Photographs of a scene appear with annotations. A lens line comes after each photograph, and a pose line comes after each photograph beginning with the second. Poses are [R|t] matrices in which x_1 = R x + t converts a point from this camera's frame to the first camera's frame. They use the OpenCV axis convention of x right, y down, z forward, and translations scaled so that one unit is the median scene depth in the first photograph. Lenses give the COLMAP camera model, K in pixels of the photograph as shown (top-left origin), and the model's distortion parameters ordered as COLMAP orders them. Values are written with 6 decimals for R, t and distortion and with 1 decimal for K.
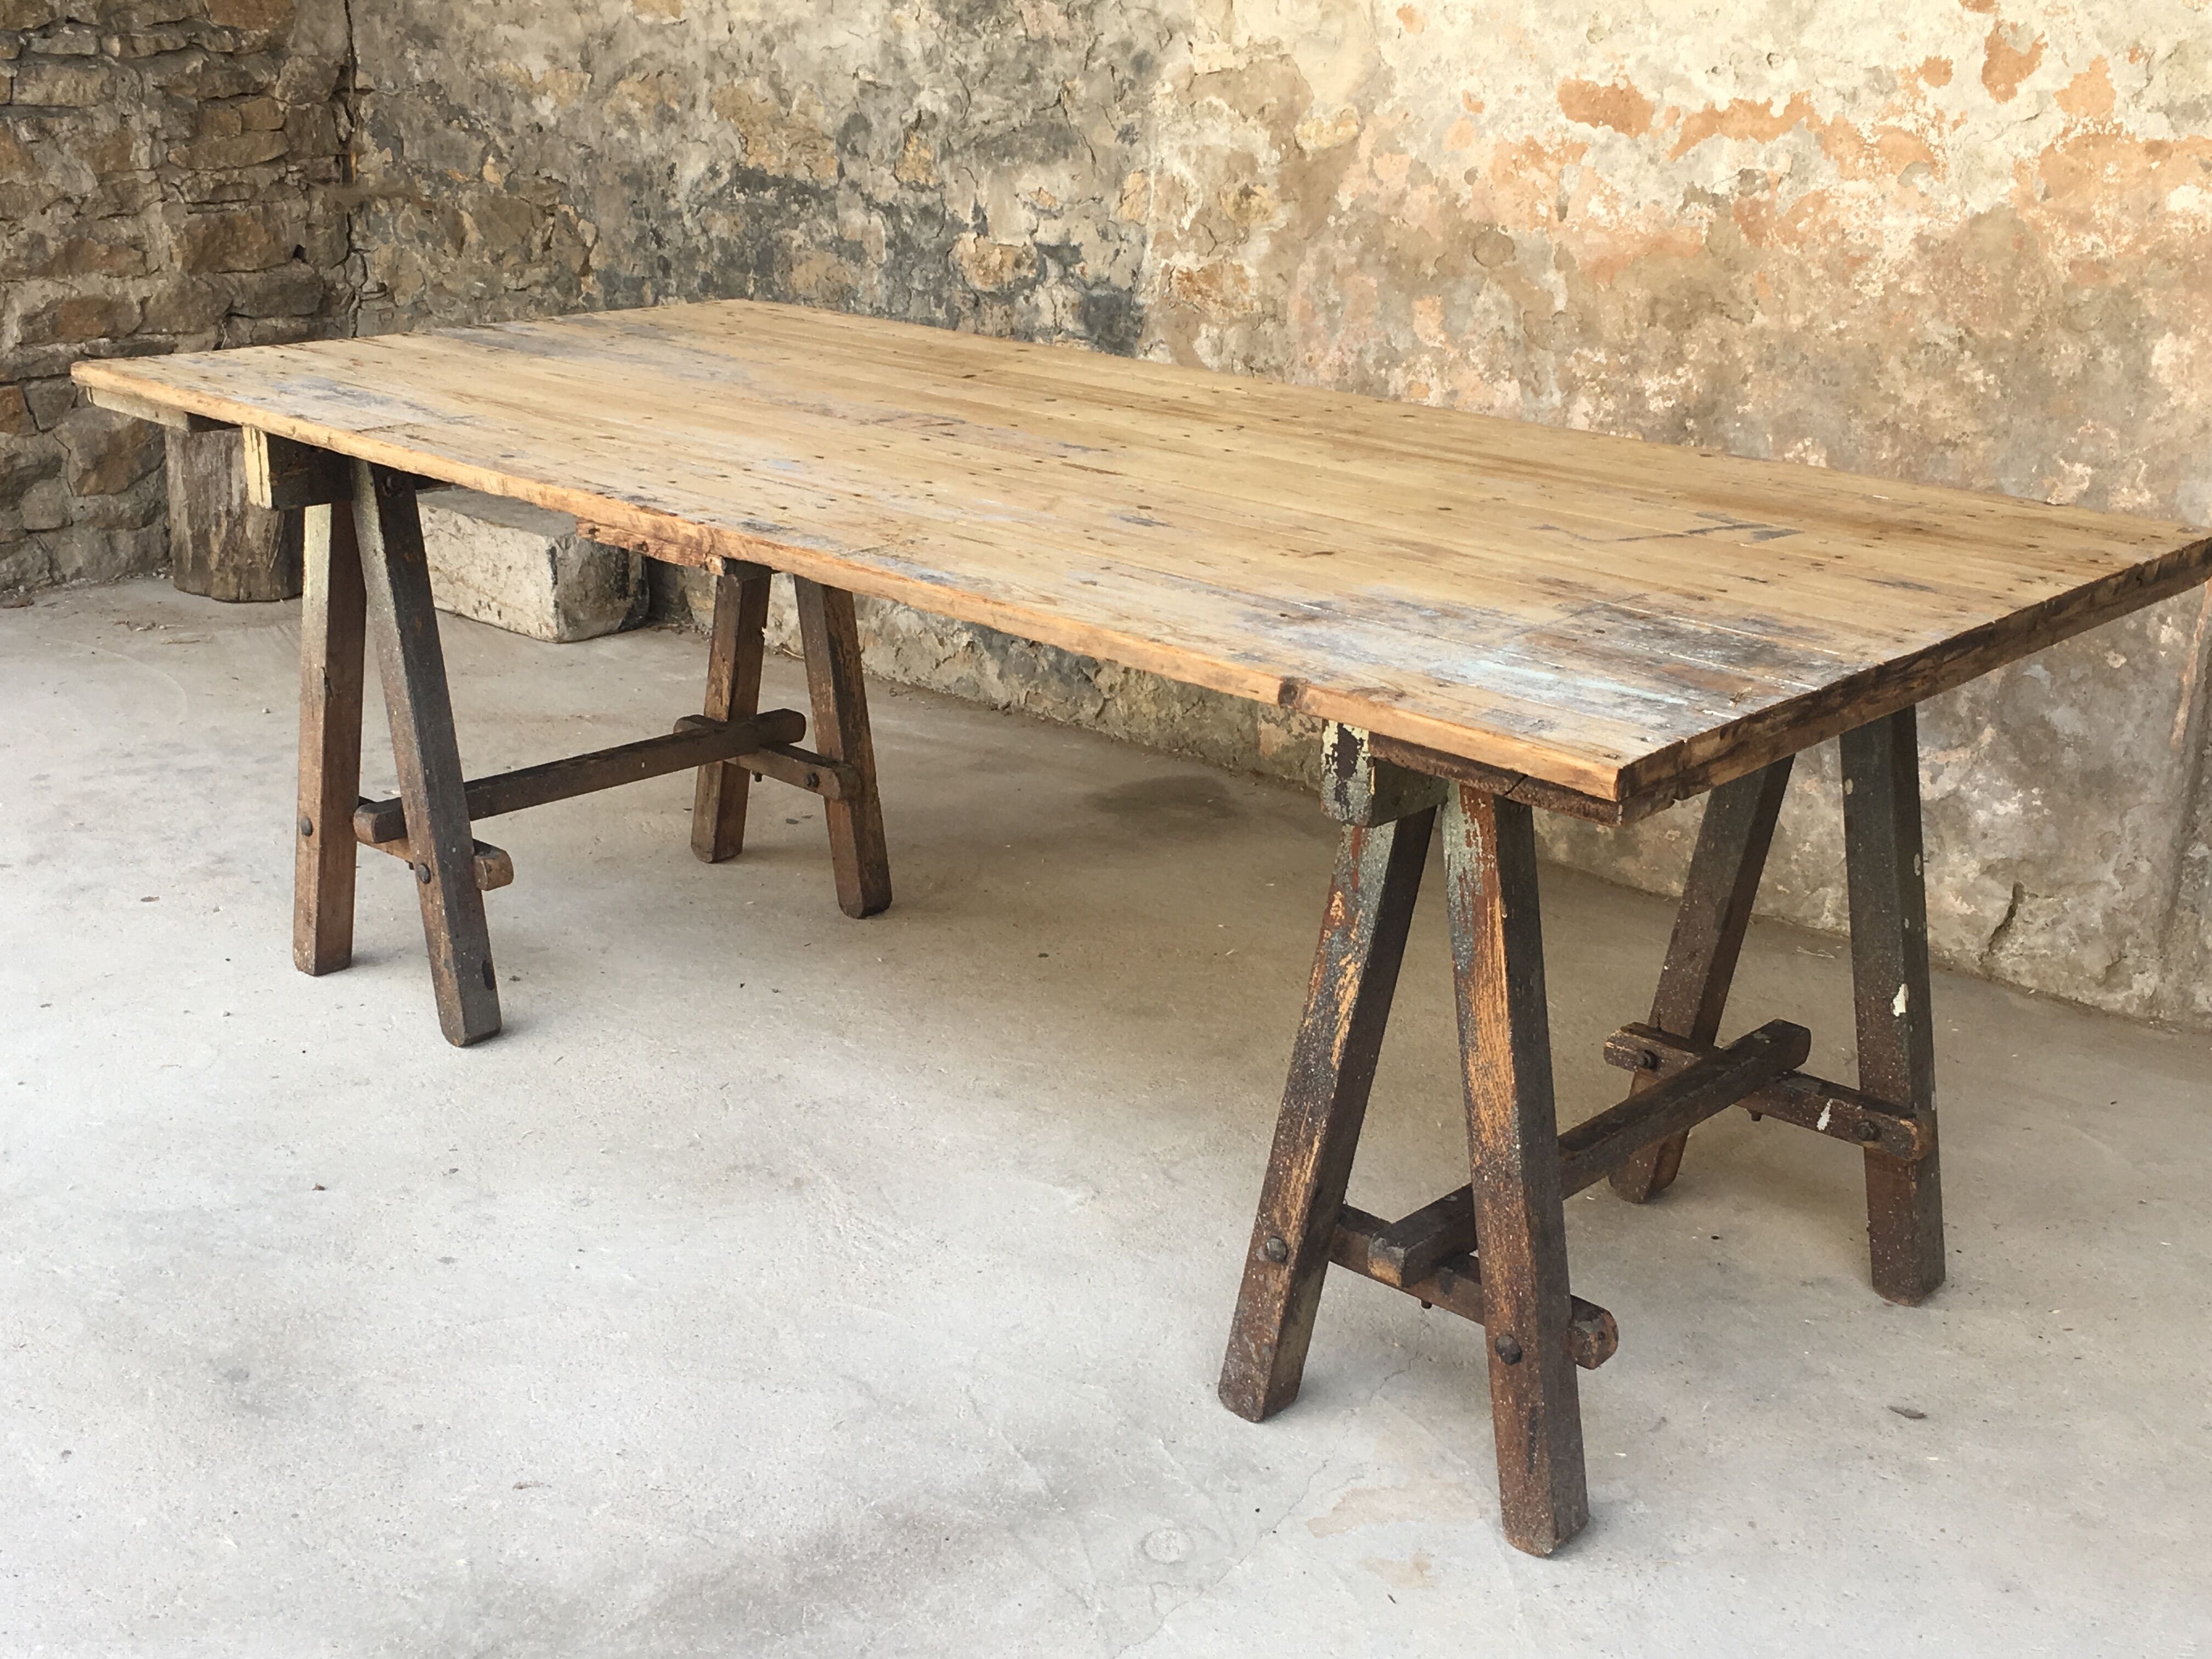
lens RADIAL K [[2810.9, 0, 1106.0], [0, 2810.9, 829.5], [0, 0, 1]] dist [0.071235, -0.054543]
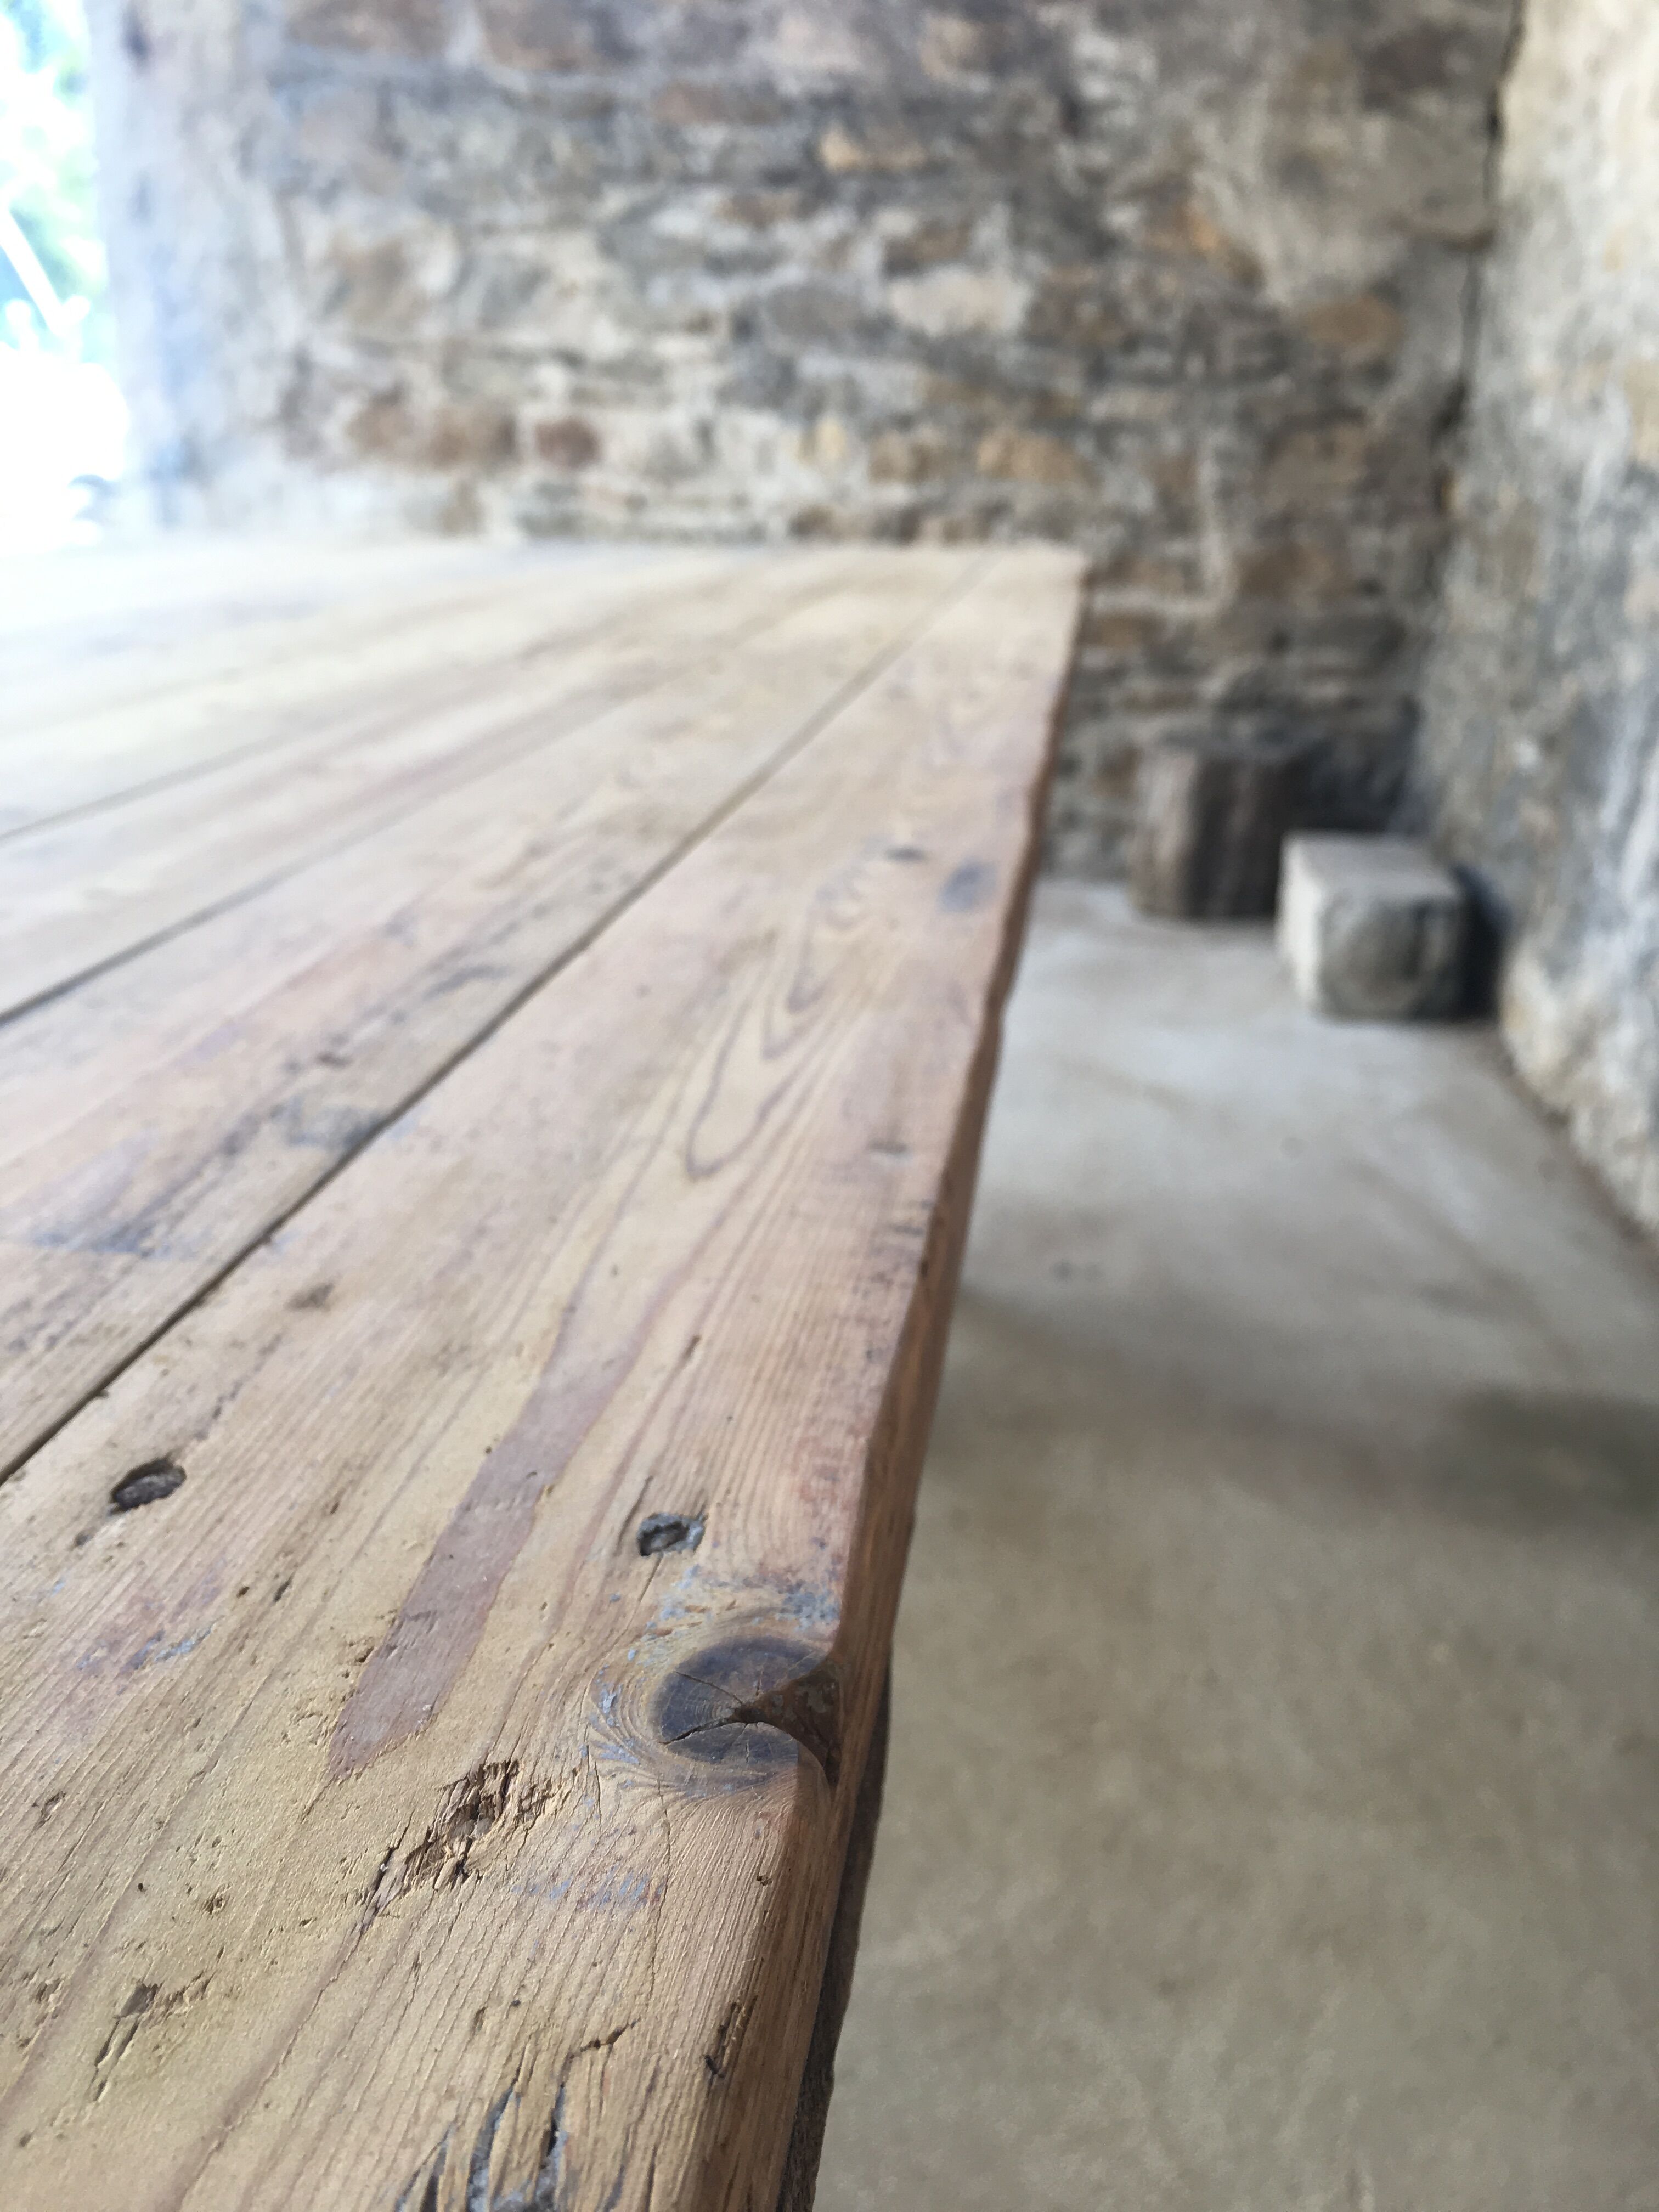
lens RADIAL K [[1898.7, 0, 829.5], [0, 1898.7, 1106.0], [0, 0, 1]] dist [0.068168, -0.101966]
pose [[0.552351, 0.256875, -0.793047, 0.221252], [-0.258768, 0.957177, 0.129808, -0.084484], [0.792431, 0.133516, 0.595169, 0.585782]]
